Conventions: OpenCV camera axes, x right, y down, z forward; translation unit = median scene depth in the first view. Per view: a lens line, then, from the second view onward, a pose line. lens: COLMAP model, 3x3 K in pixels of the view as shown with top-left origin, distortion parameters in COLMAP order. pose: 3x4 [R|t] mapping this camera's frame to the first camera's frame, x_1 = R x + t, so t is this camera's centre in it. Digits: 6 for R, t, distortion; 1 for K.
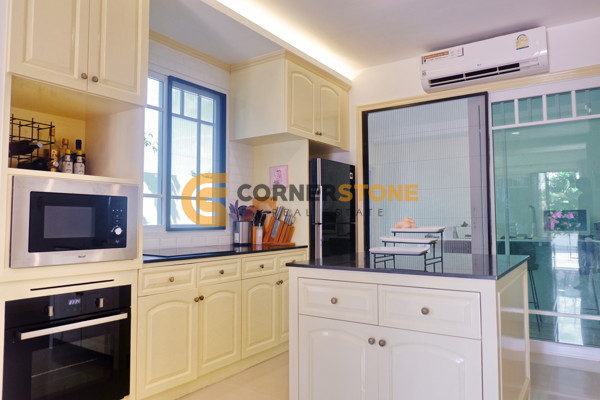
lens RADIAL K [[416.9, 0, 303.8], [0, 416.9, 199.2], [0, 0, 1]] dist [-0.027912, 0.010049]
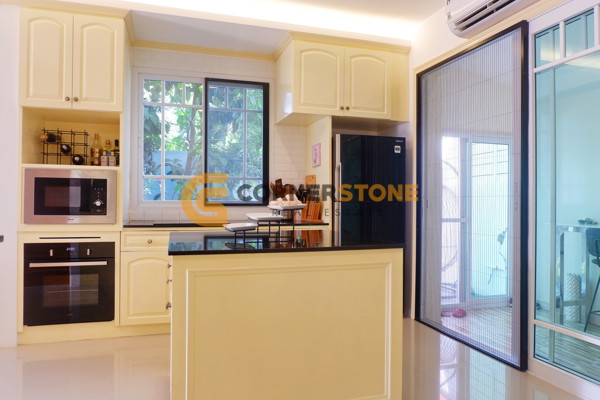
lens RADIAL K [[416.9, 0, 303.7], [0, 416.9, 198.0], [0, 0, 1]] dist [-0.027912, 0.010049]
pose [[0.787301, 0.003423, -0.616560, 0.653303], [0.022858, 0.999135, 0.034734, 0.016905], [0.616146, -0.041439, 0.786541, 0.209184]]
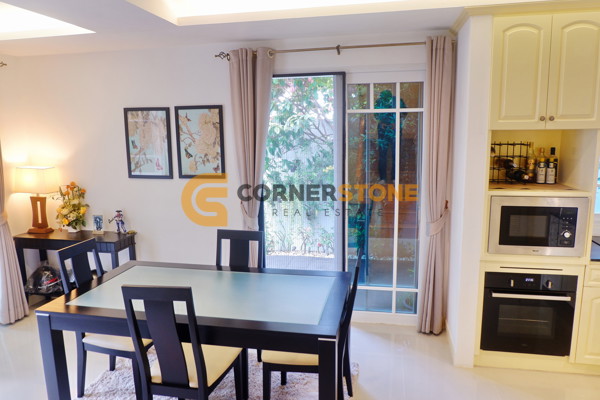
lens RADIAL K [[416.9, 0, 315.6], [0, 416.9, 197.5], [0, 0, 1]] dist [-0.027912, 0.010049]
pose [[0.401127, 0.145211, -0.904440, 0.245253], [0.057670, 0.981393, 0.183144, -0.205994], [0.914205, -0.125623, 0.385289, -0.116510]]
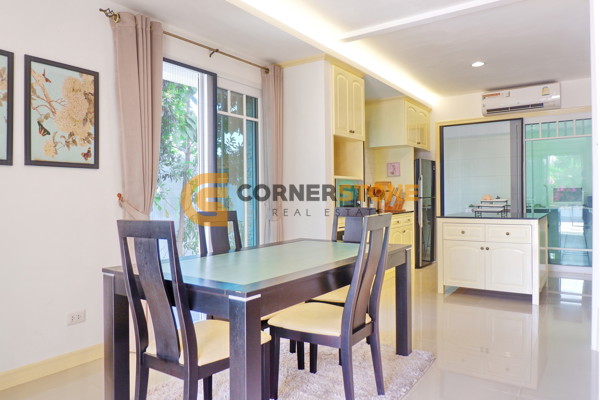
lens RADIAL K [[416.9, 0, 306.4], [0, 416.9, 198.2], [0, 0, 1]] dist [-0.027912, 0.010049]
pose [[0.999964, -0.007895, -0.003024, -0.472363], [0.008056, 0.998299, 0.057743, -0.045352], [0.002563, -0.057766, 0.998327, -0.756451]]
